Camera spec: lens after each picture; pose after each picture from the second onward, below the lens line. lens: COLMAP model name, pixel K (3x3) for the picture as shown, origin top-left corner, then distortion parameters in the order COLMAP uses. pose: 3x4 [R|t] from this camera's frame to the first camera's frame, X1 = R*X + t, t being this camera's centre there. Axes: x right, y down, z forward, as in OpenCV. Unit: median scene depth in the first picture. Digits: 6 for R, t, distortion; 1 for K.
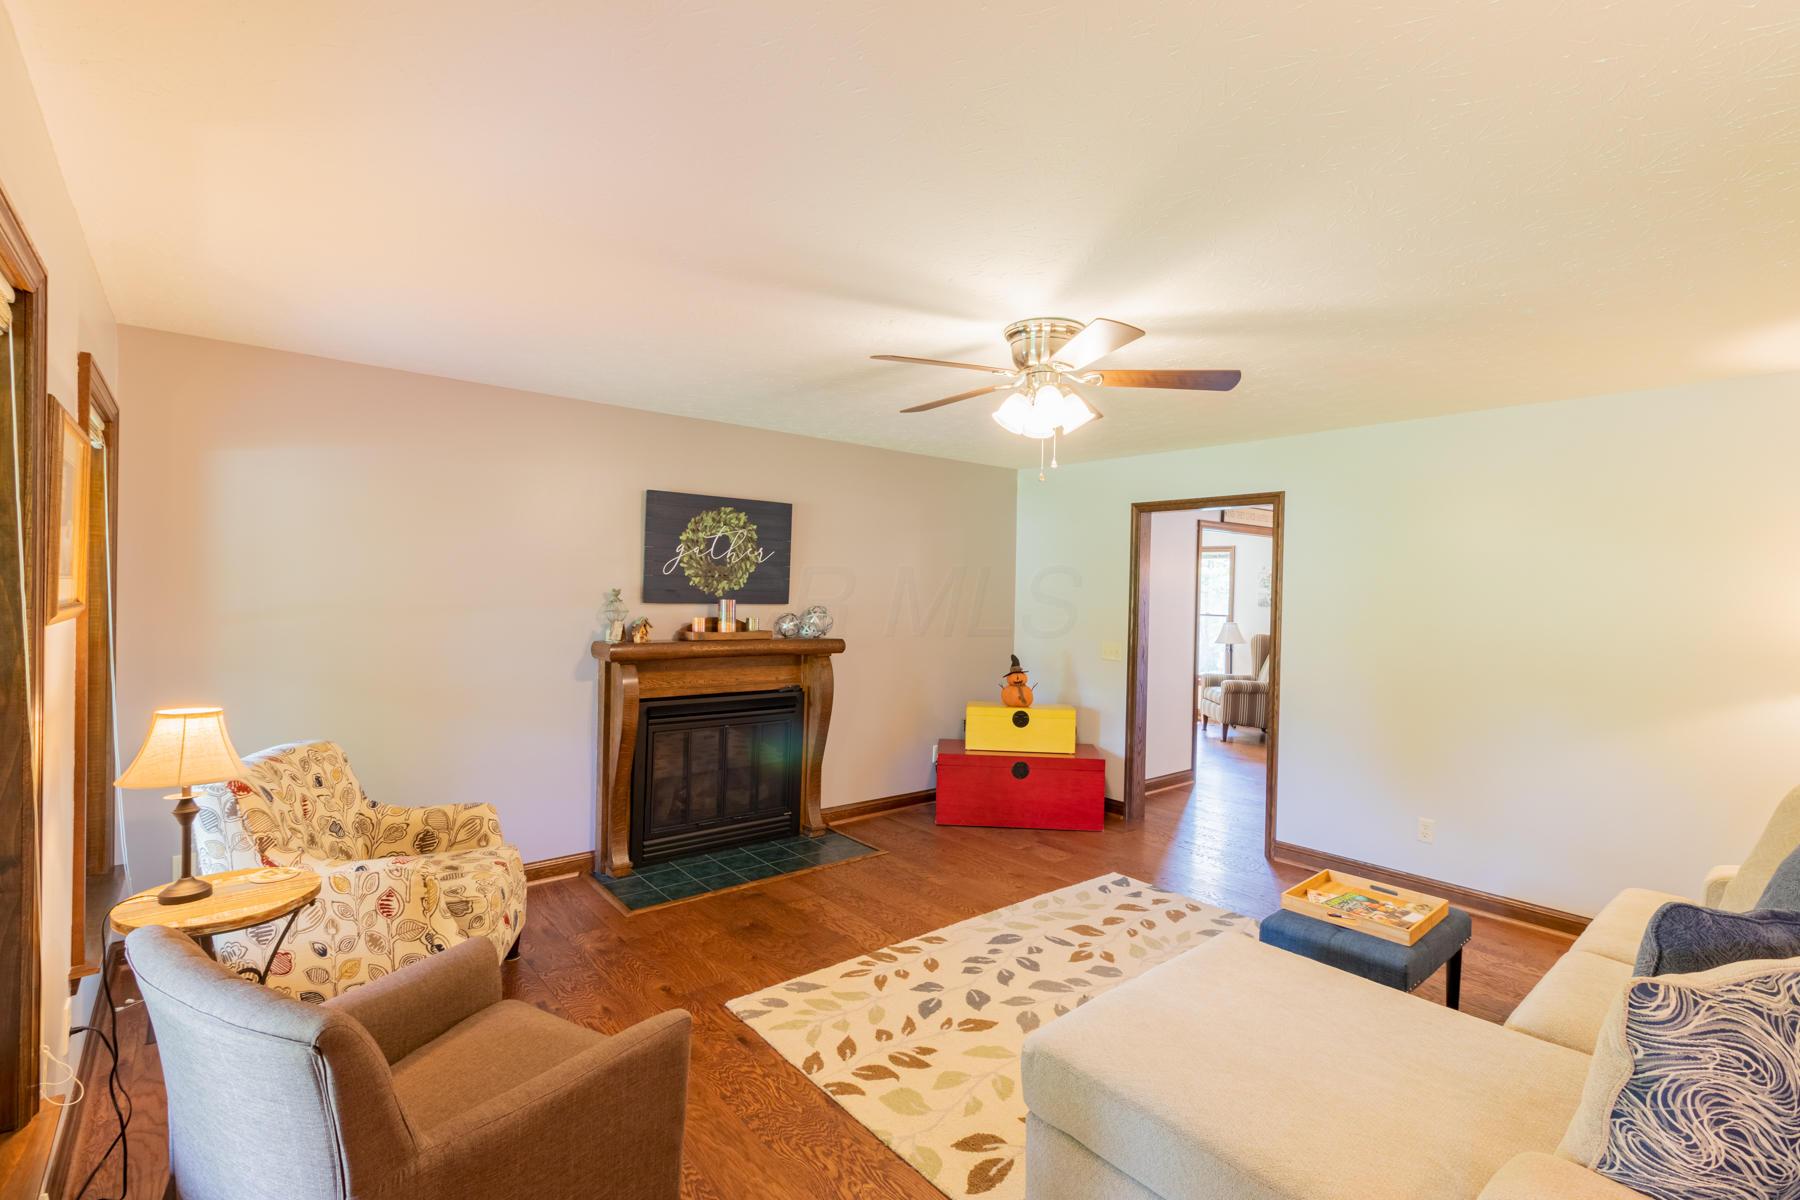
lens RADIAL K [[844.4, 0, 902.1], [0, 844.4, 593.5], [0, 0, 1]] dist [0.010472, -0.000850]
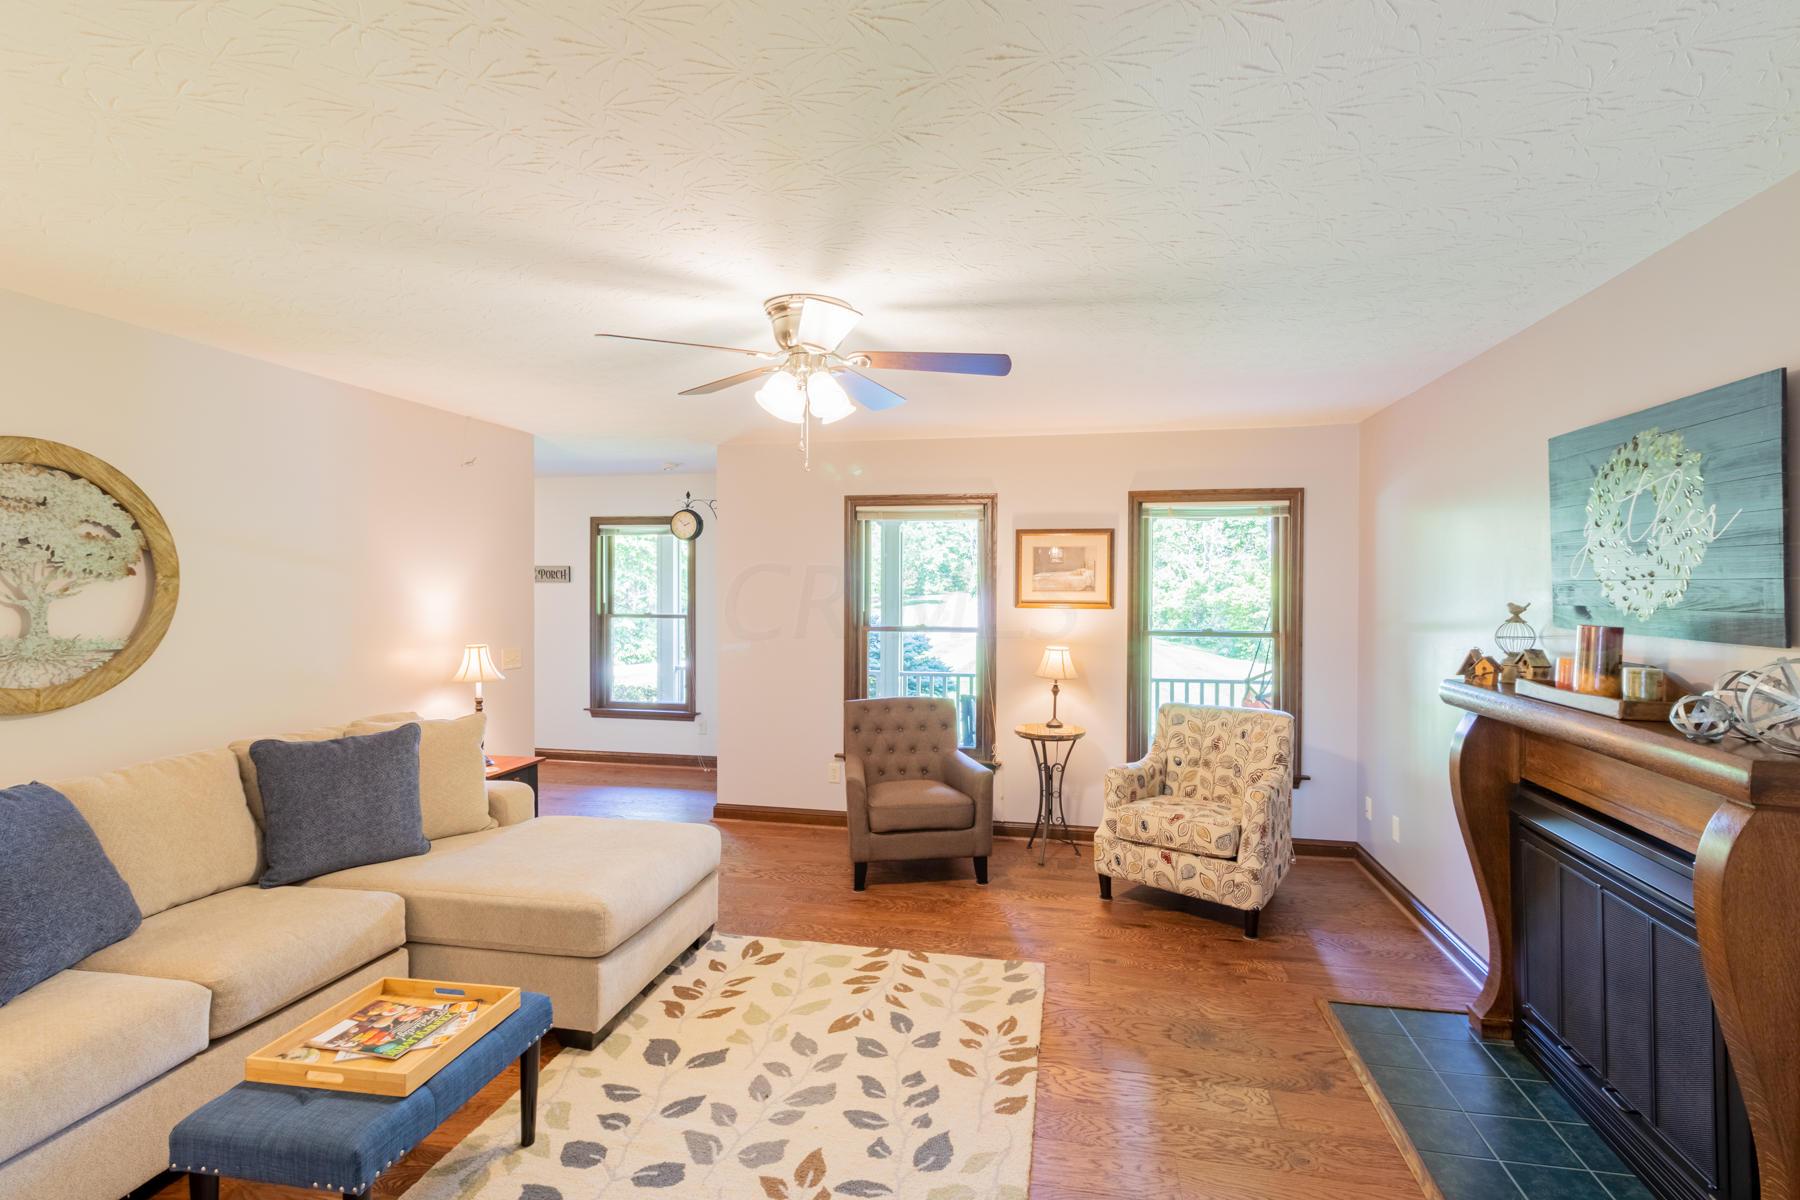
lens RADIAL K [[844.4, 0, 910.0], [0, 844.4, 597.1], [0, 0, 1]] dist [0.010472, -0.000850]
pose [[-0.785449, -0.014140, -0.618765, 0.615866], [-0.017485, 0.999847, -0.000654, 0.000775], [0.618680, 0.010306, -0.785576, 1.718492]]
